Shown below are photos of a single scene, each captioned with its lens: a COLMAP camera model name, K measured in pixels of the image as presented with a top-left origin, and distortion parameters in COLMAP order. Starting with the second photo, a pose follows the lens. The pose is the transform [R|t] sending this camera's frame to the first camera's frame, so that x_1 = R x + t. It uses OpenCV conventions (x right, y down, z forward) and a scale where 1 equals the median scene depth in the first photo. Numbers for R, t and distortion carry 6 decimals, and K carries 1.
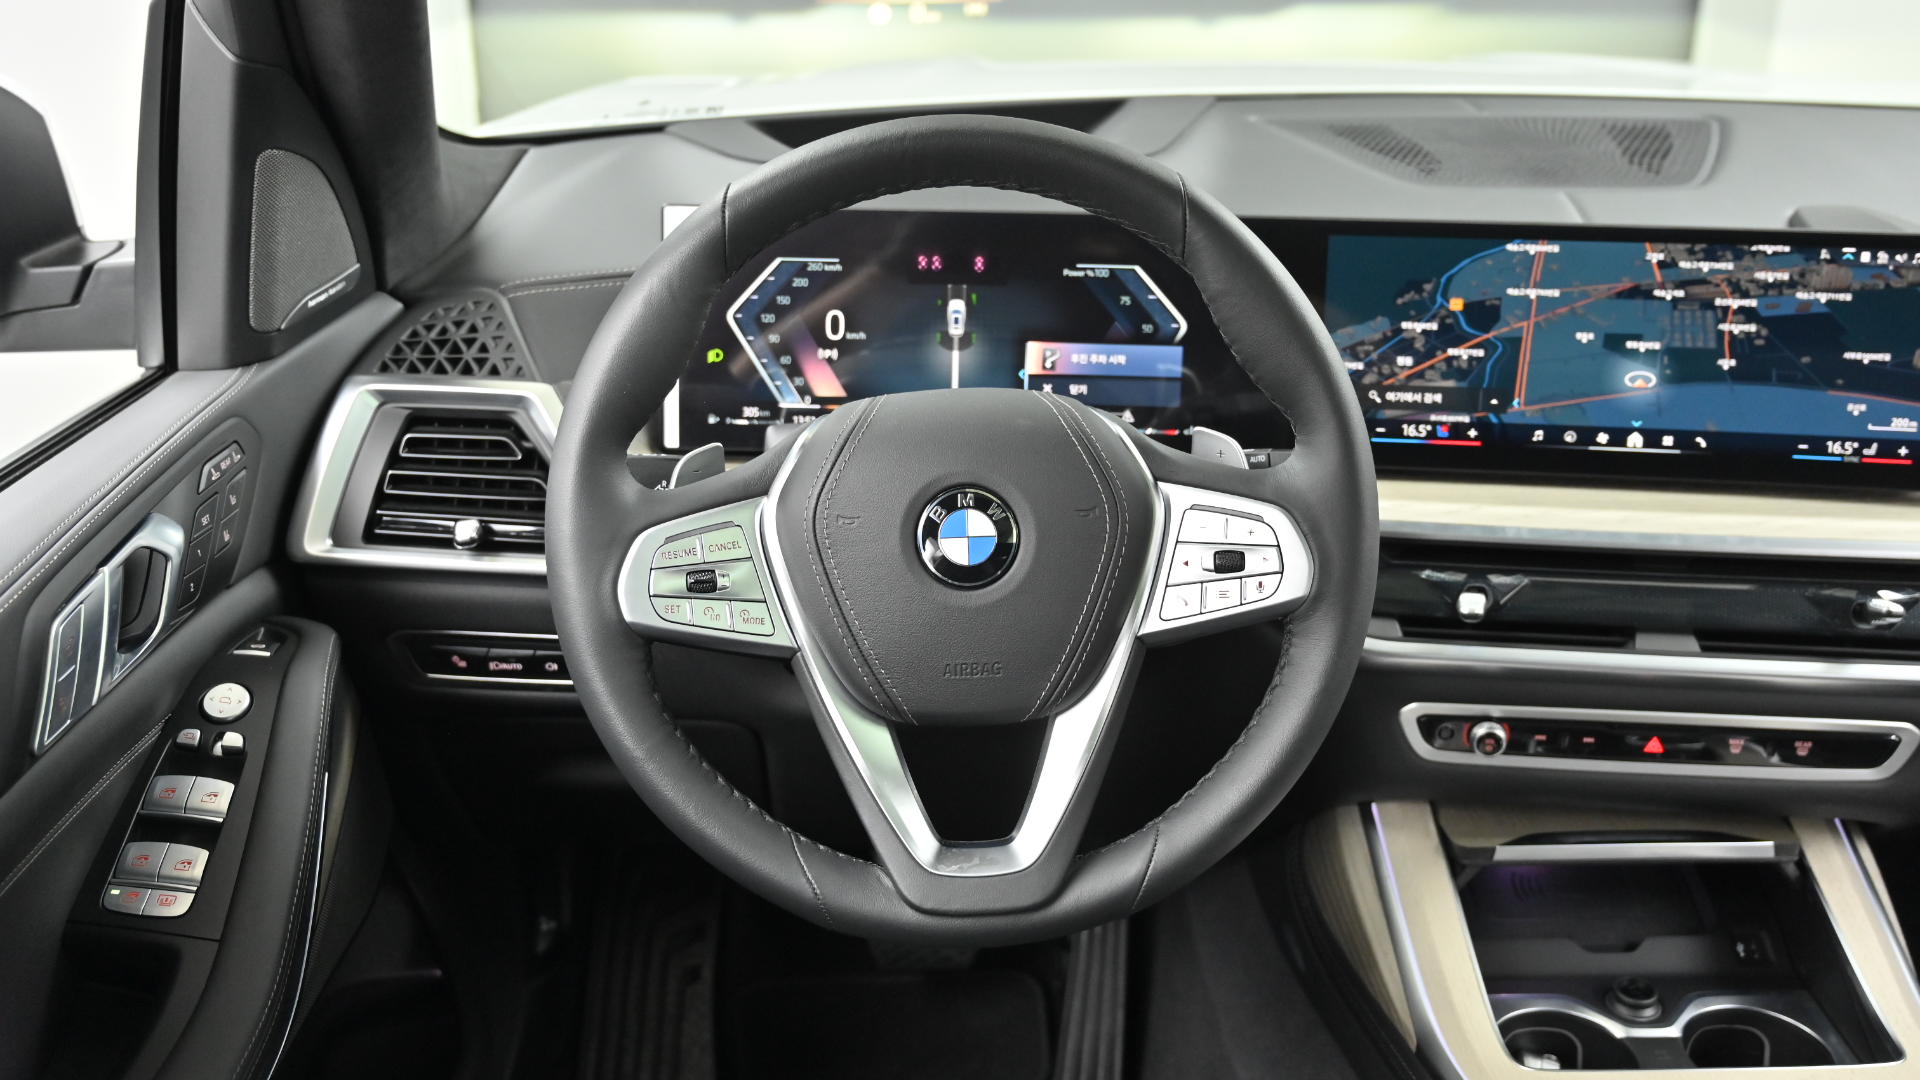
lens RADIAL K [[1906.0, 0, 944.9], [0, 1906.0, 534.5], [0, 0, 1]] dist [0.006707, 0.000000]
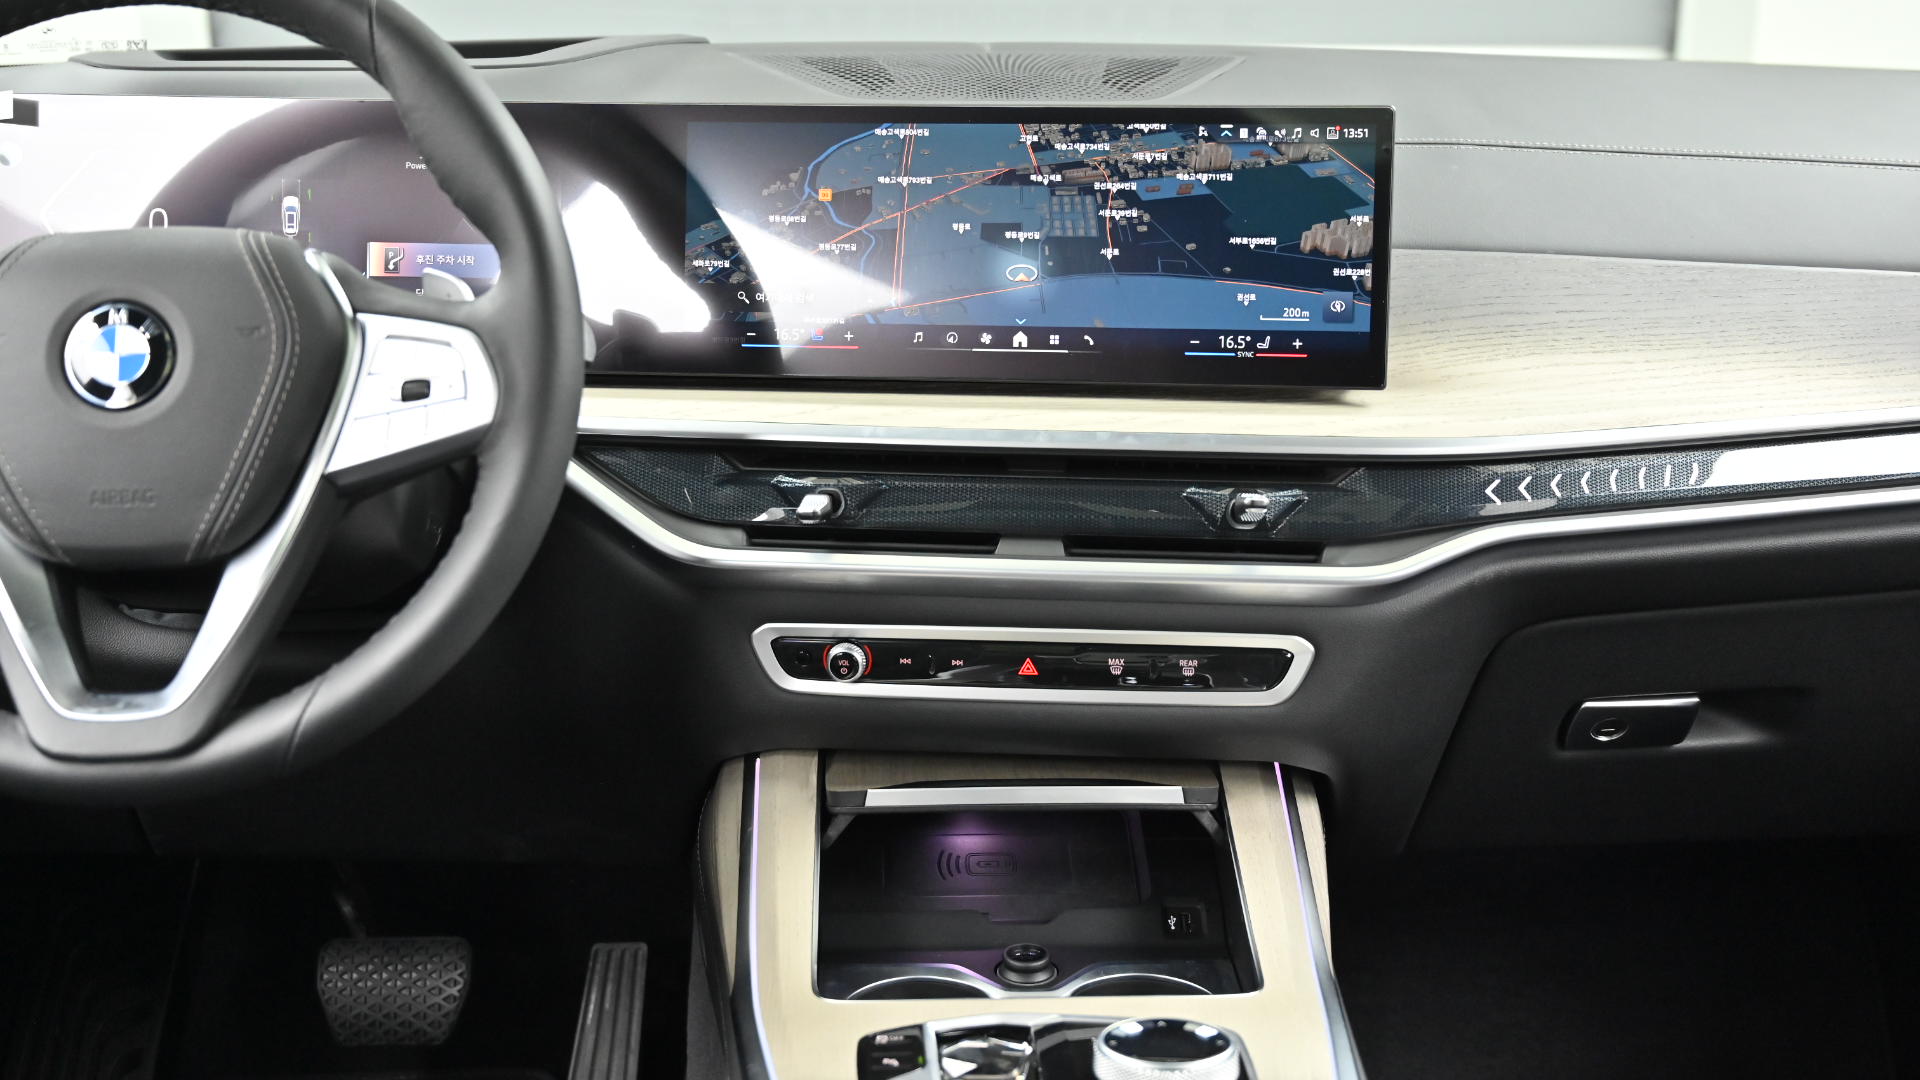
lens RADIAL K [[2377.5, 0, 949.4], [0, 2377.5, 552.4], [0, 0, 1]] dist [0.008158, 0.000000]
pose [[0.999995, -0.001091, -0.002973, 0.336202], [0.000734, 0.993040, -0.117777, 0.187196], [0.003081, 0.117774, 0.993036, -0.115189]]
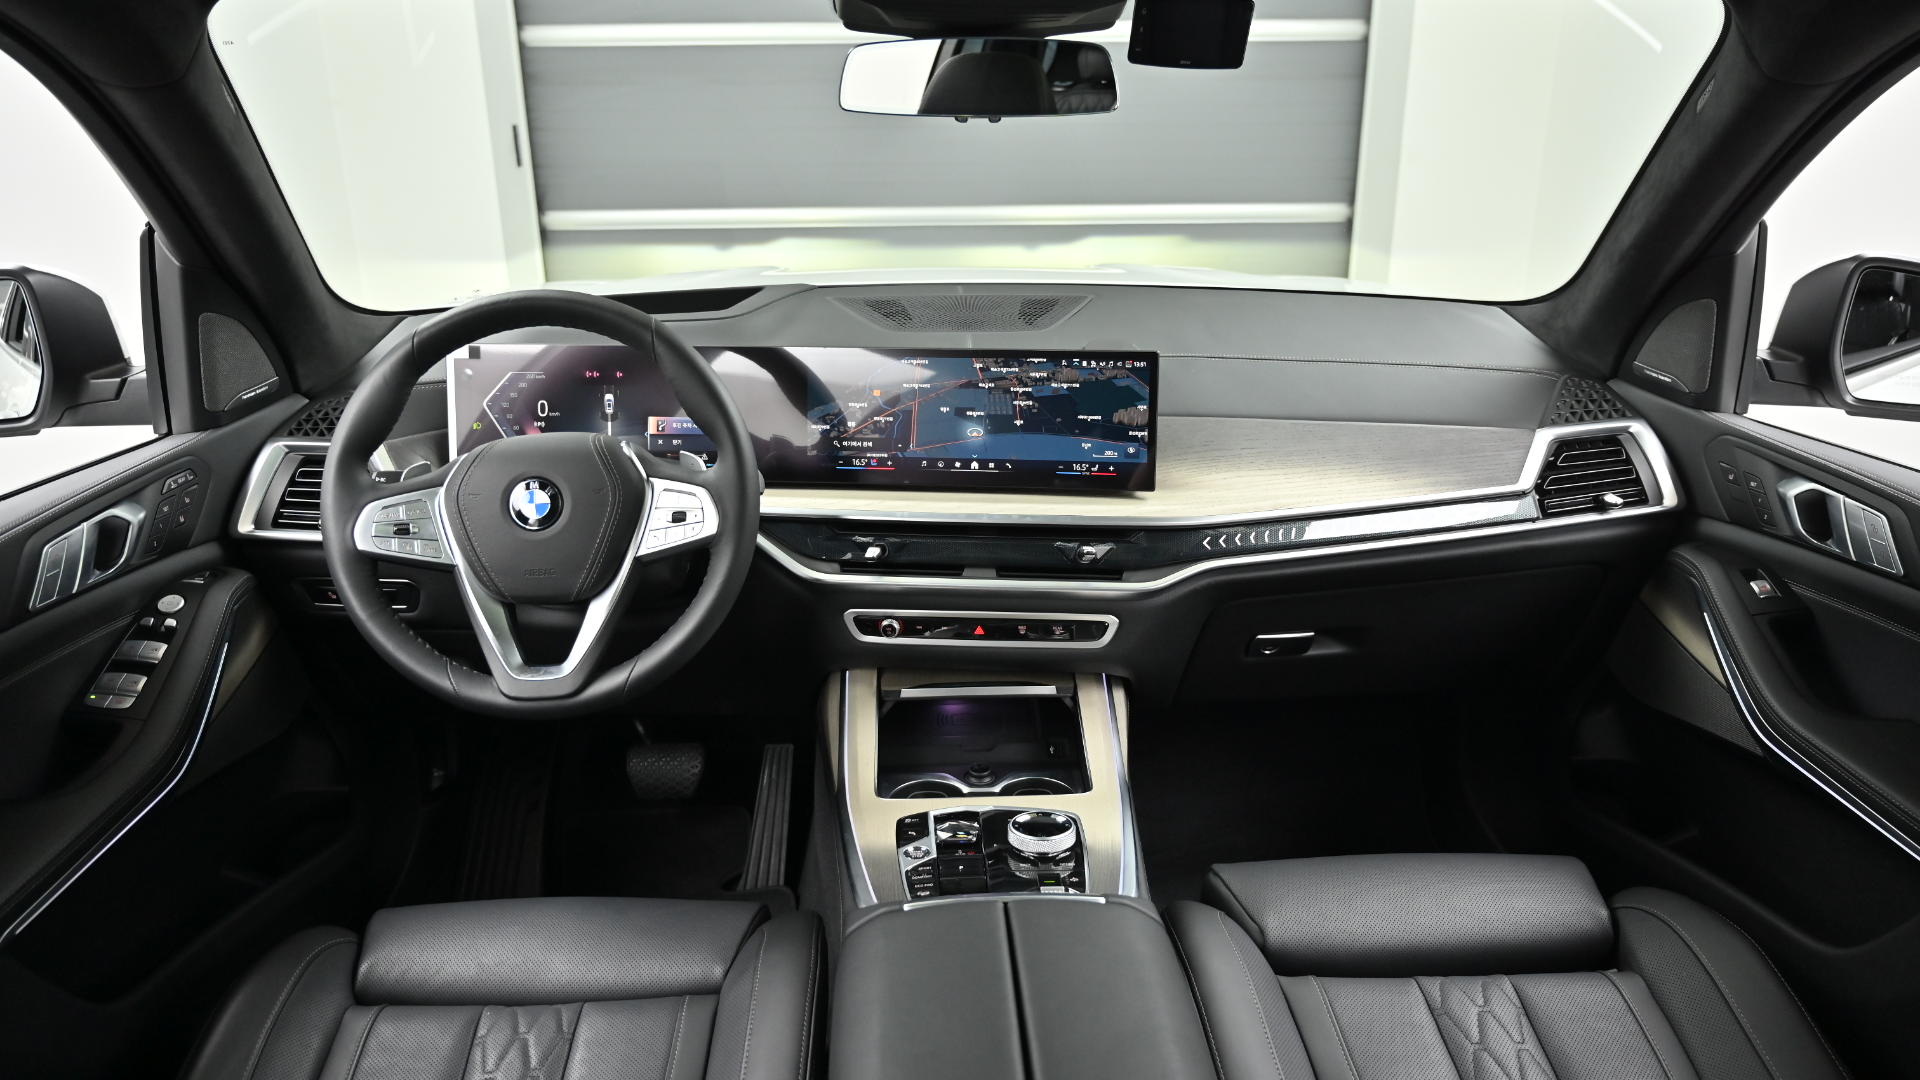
lens RADIAL K [[1354.0, 0, 967.5], [0, 1354.0, 540.4], [0, 0, 1]] dist [0.009535, -0.003320]
pose [[0.999936, -0.010671, 0.003672, 0.354501], [0.010853, 0.998494, -0.053774, 0.093500], [-0.003093, 0.053810, 0.998546, -0.297339]]
